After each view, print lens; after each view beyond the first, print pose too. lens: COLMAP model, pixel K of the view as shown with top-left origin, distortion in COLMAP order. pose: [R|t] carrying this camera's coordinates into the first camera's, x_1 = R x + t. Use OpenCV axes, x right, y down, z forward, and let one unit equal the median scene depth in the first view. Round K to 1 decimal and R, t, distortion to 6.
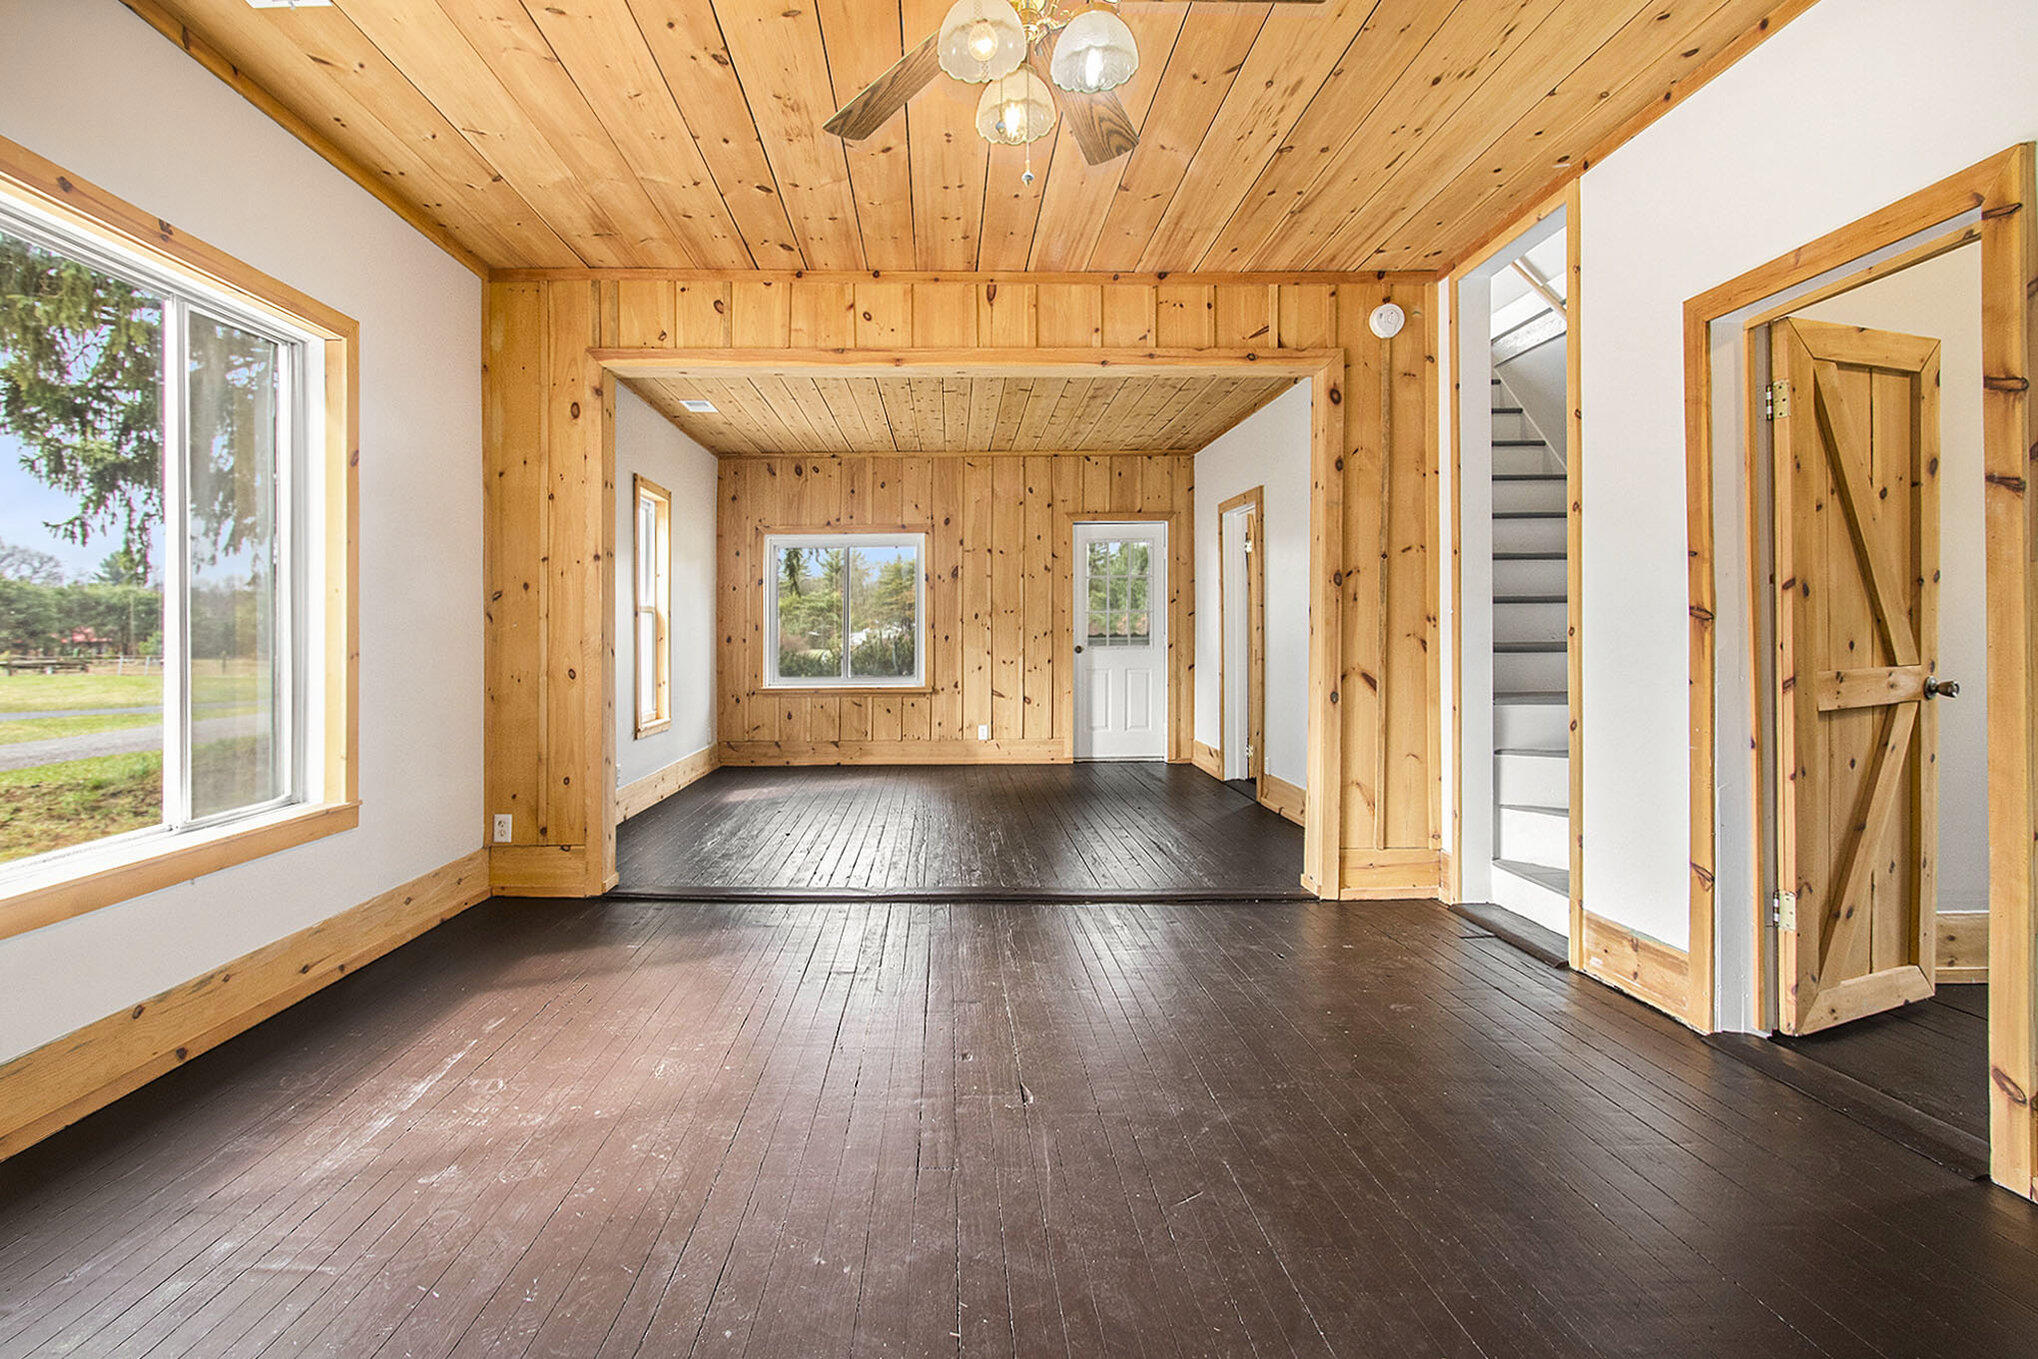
lens RADIAL K [[939.2, 0, 926.4], [0, 939.2, 630.2], [0, 0, 1]] dist [-0.013963, 0.001859]
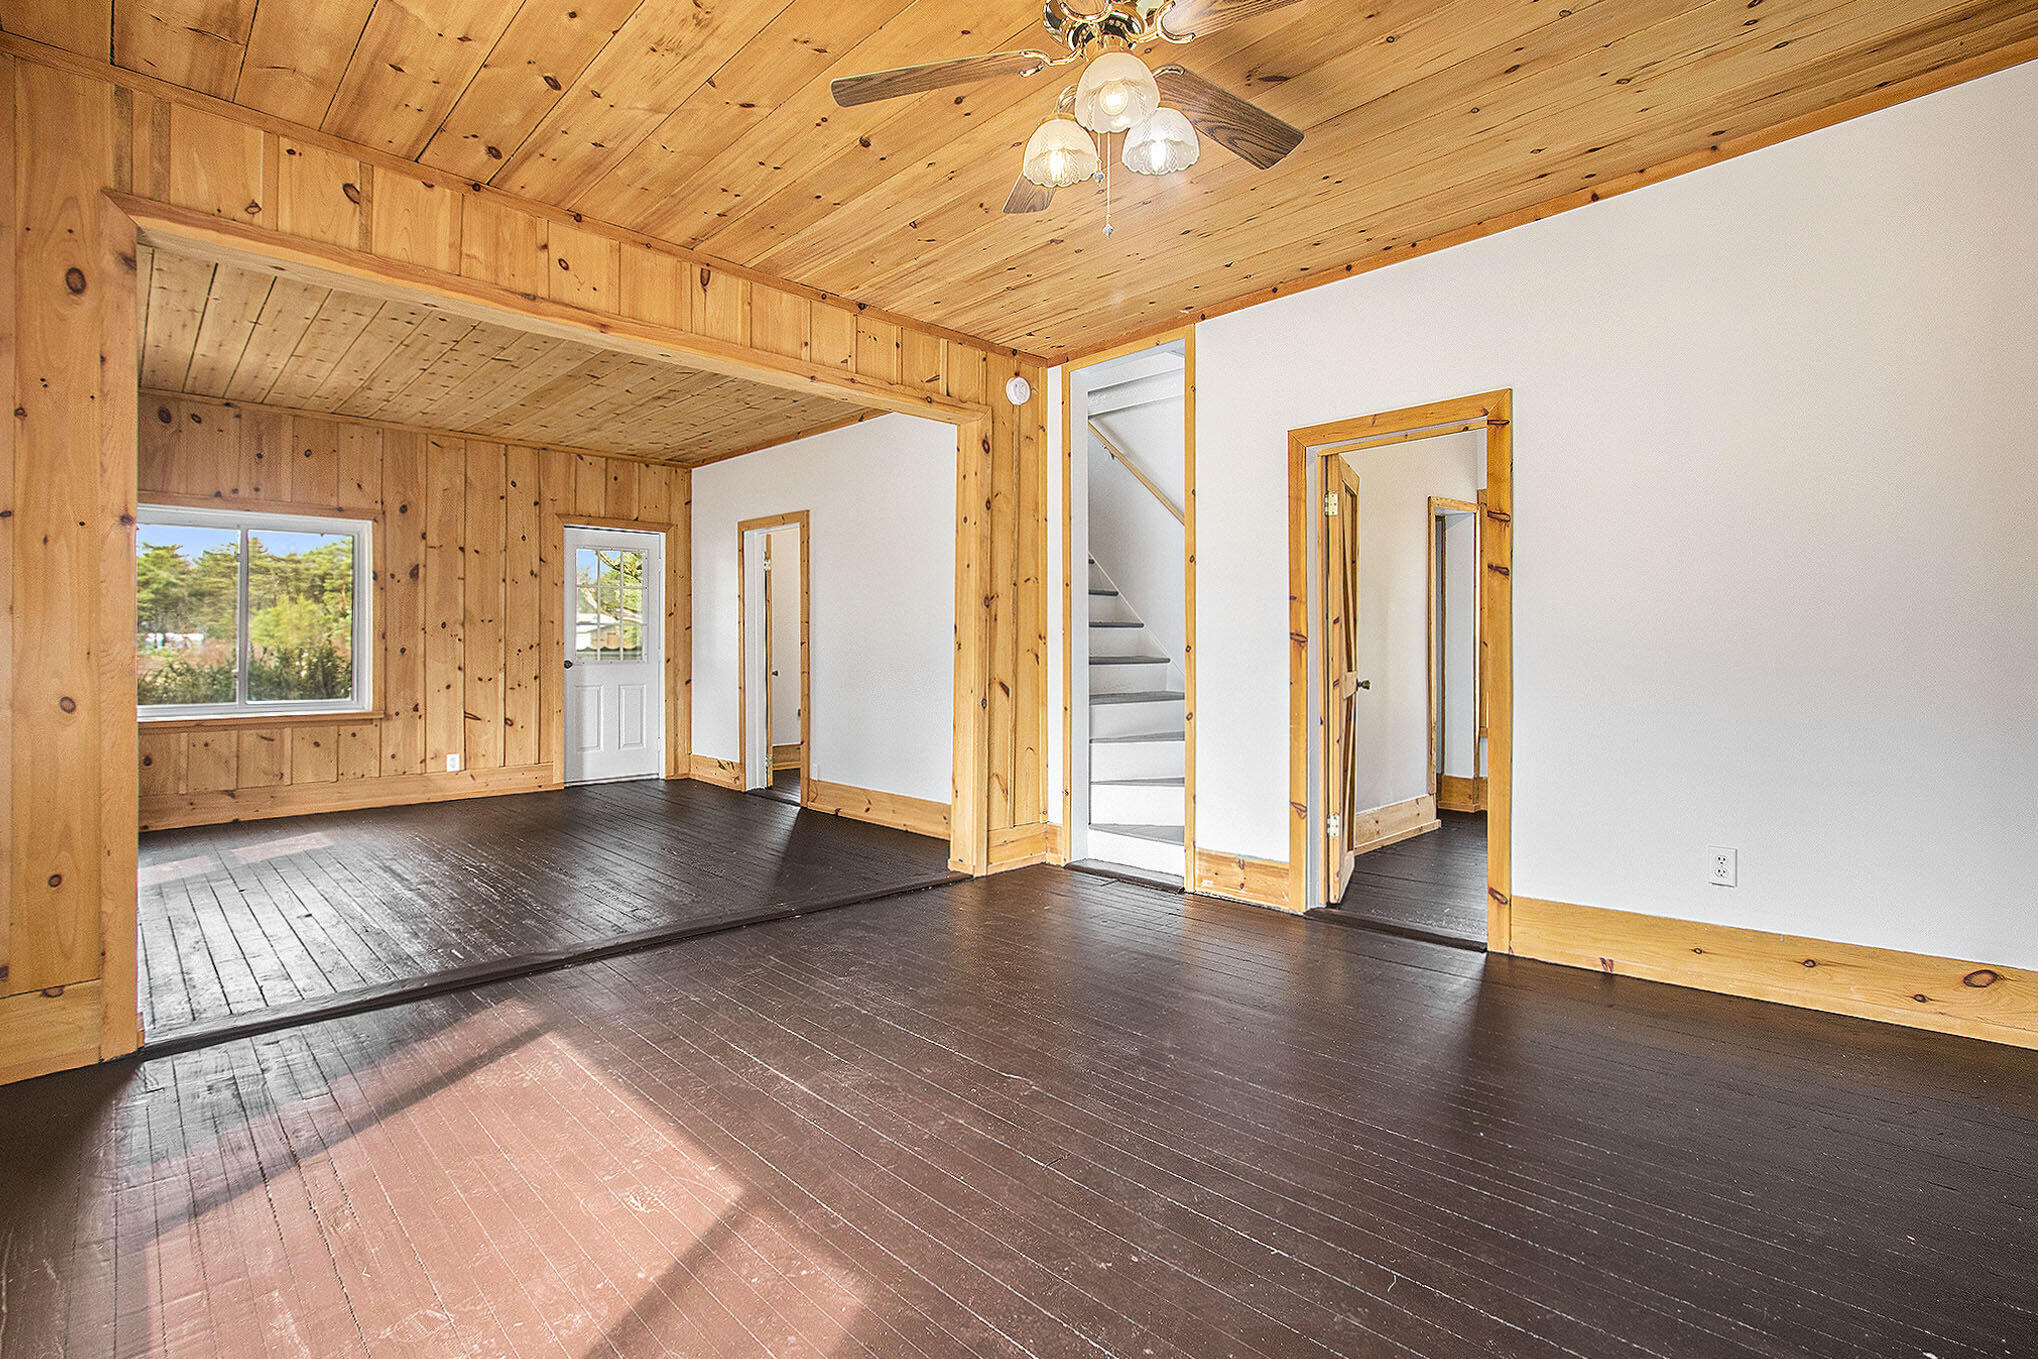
lens RADIAL K [[939.2, 0, 947.6], [0, 939.2, 639.8], [0, 0, 1]] dist [-0.013963, 0.001859]
pose [[0.732688, 0.013031, 0.680440, -0.382913], [-0.009324, 0.999915, -0.009110, 0.003312], [-0.680501, 0.000331, 0.732747, 0.162454]]
